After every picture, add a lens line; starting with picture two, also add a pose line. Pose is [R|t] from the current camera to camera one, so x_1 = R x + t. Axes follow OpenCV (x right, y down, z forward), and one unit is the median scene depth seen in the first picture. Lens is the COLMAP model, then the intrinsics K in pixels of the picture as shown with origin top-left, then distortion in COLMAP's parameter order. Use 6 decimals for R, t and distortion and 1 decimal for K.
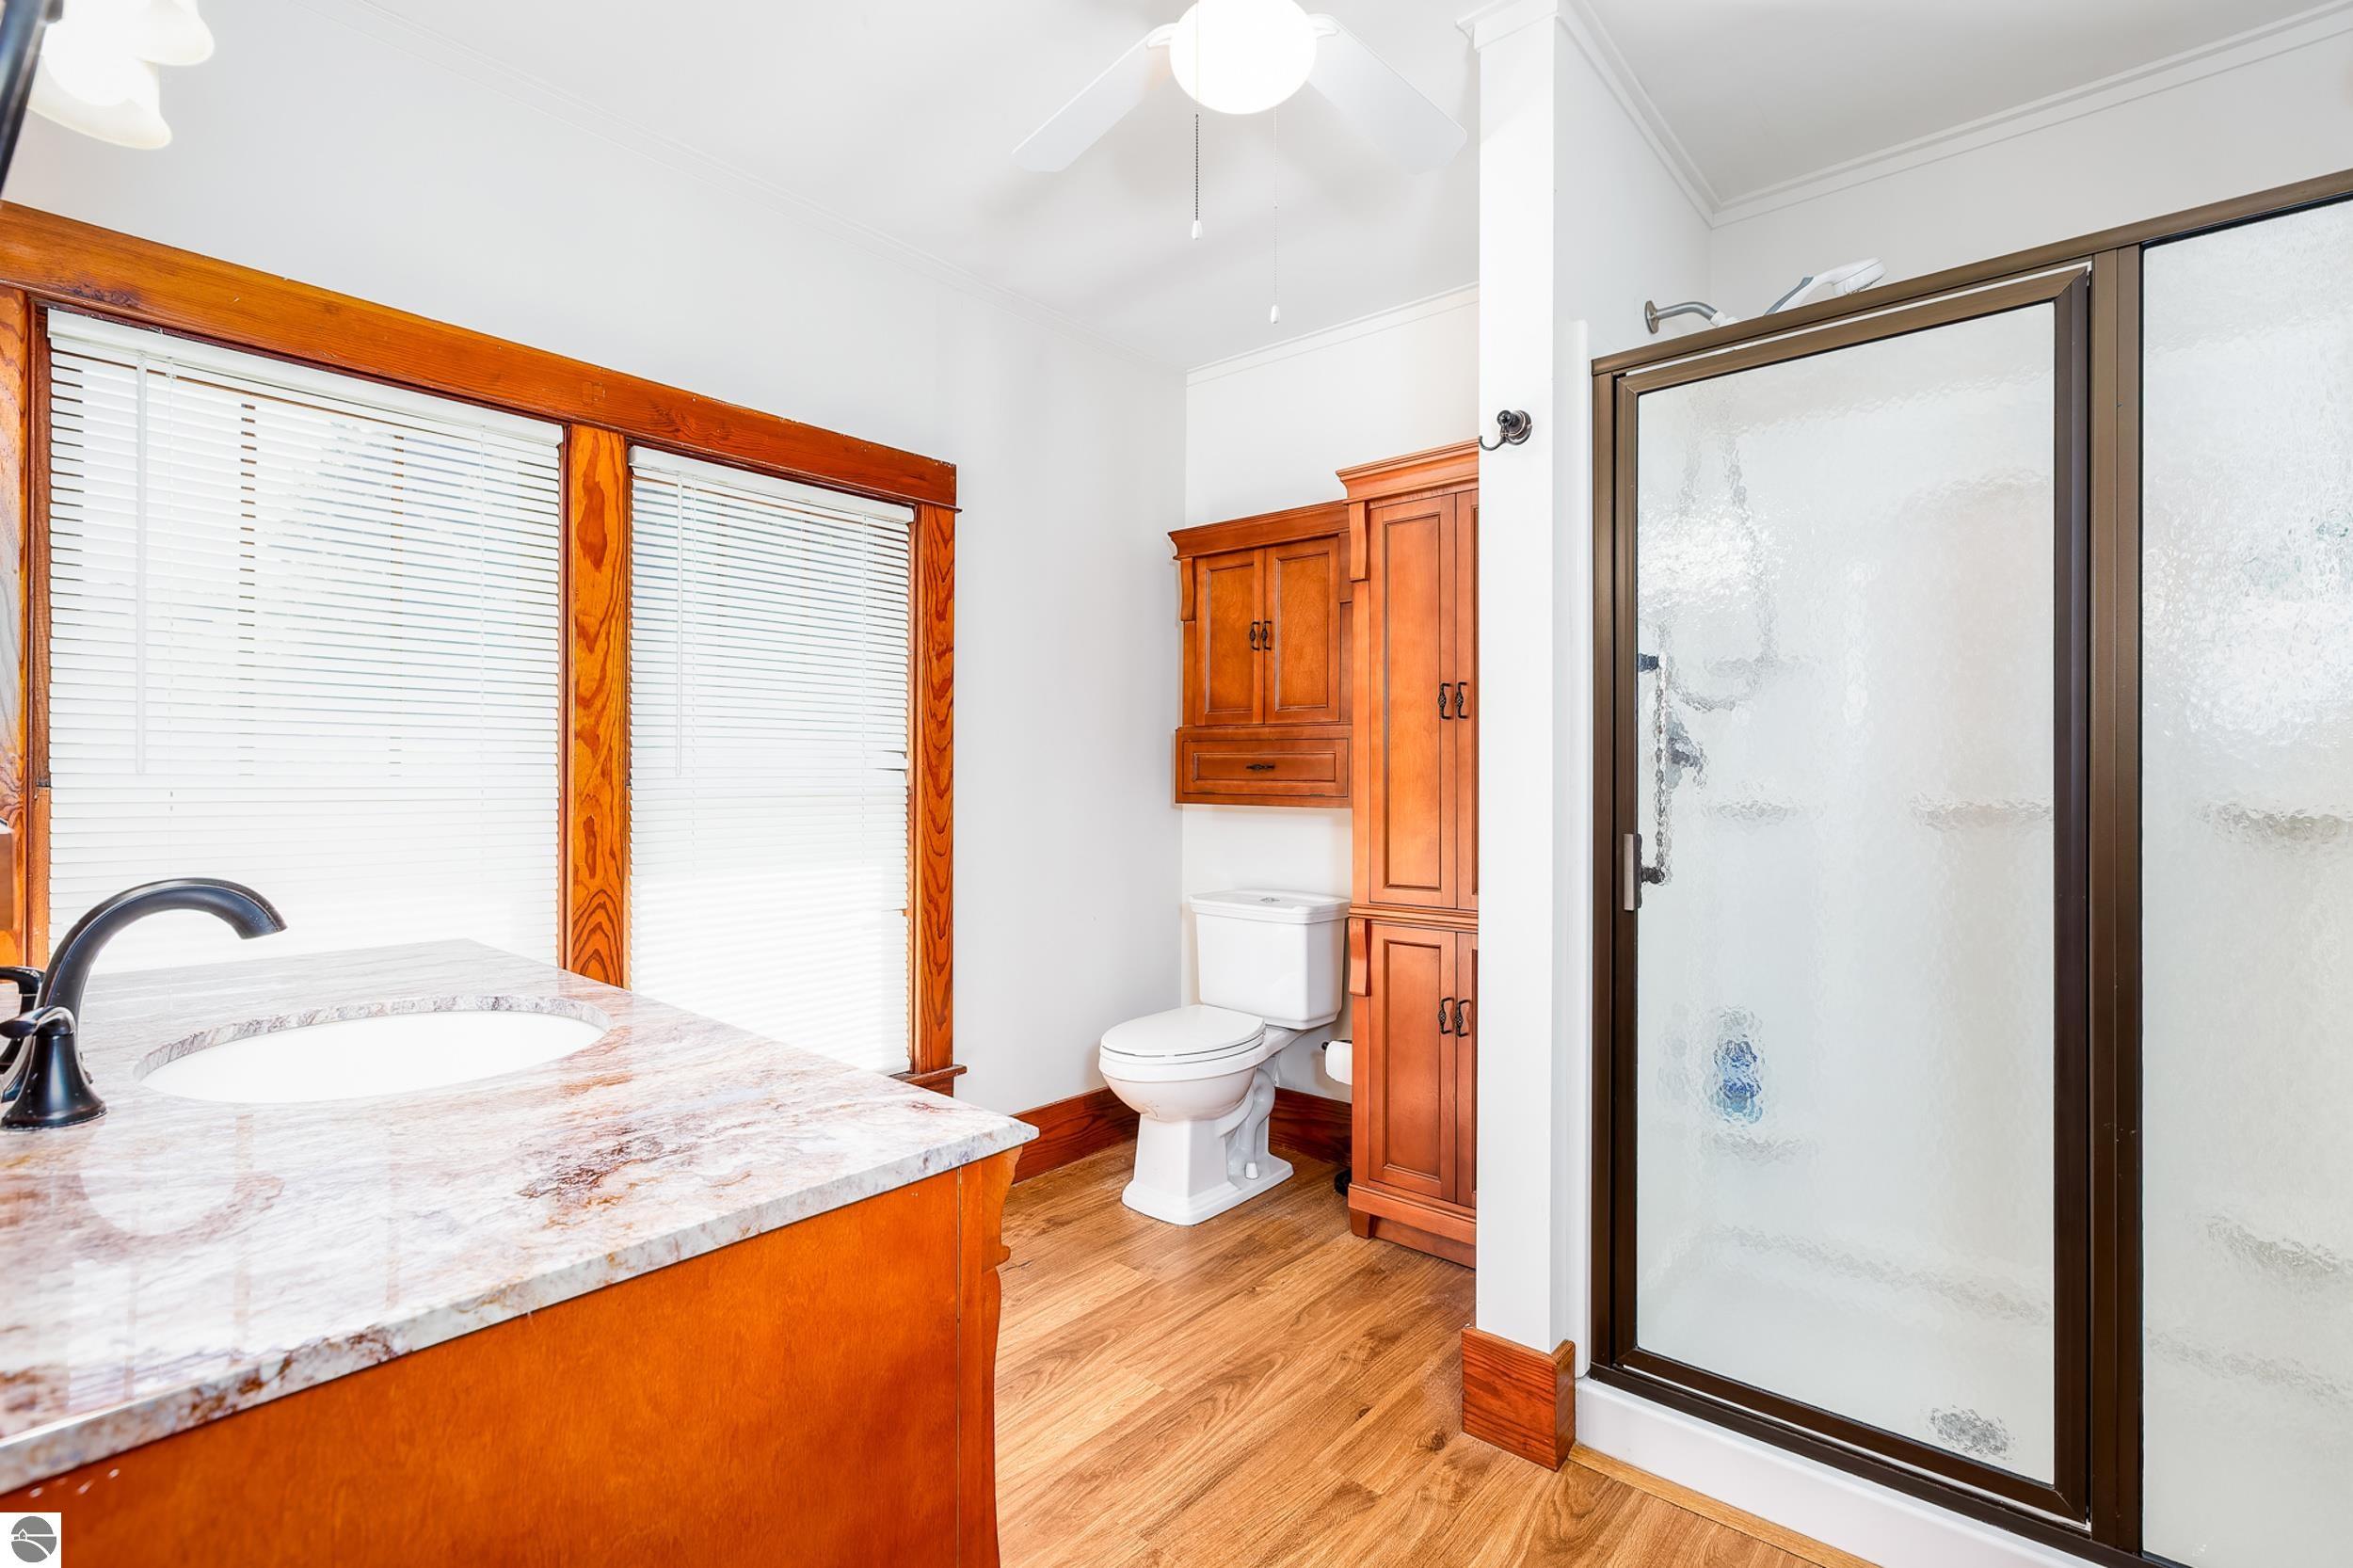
lens RADIAL K [[1075.1, 0, 1164.7], [0, 1075.1, 779.6], [0, 0, 1]] dist [0.009309, 0.000456]
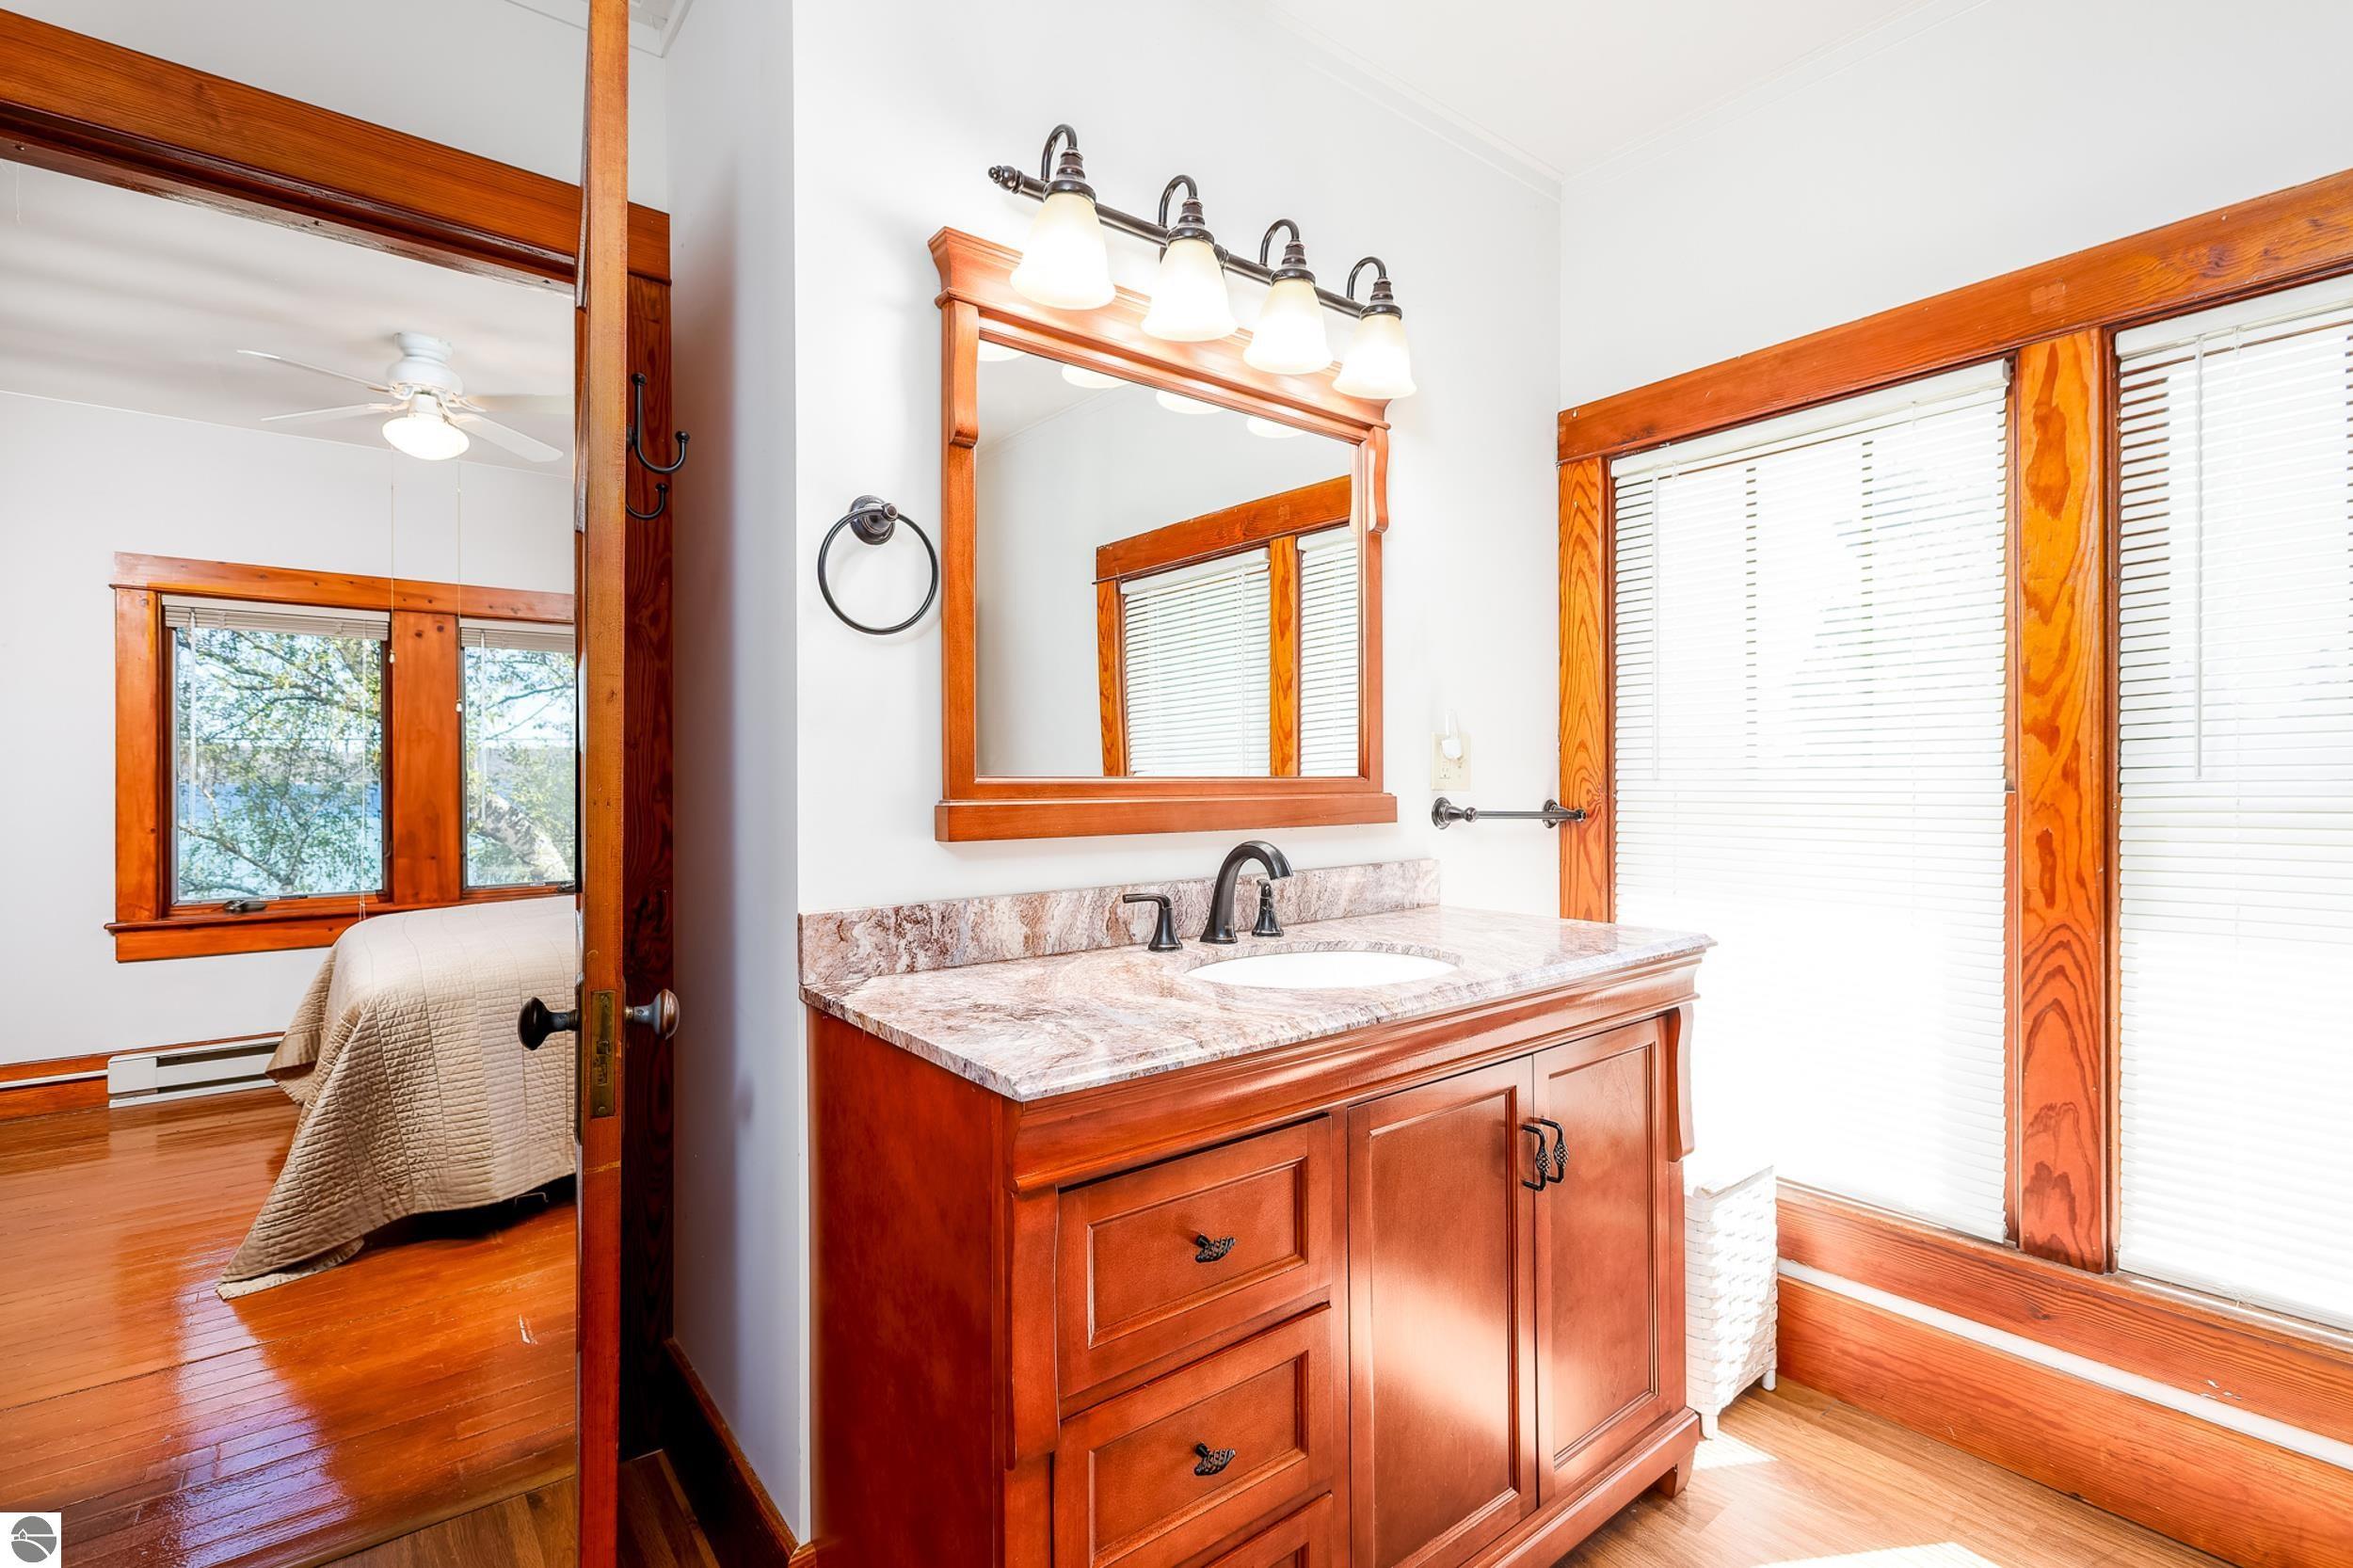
lens RADIAL K [[1075.1, 0, 1190.0], [0, 1075.1, 780.9], [0, 0, 1]] dist [0.009309, 0.000456]
pose [[-0.178922, -0.003921, -0.983855, 0.364762], [0.002607, 0.999987, -0.004460, -0.000086], [0.983860, -0.003363, -0.178910, 0.519782]]
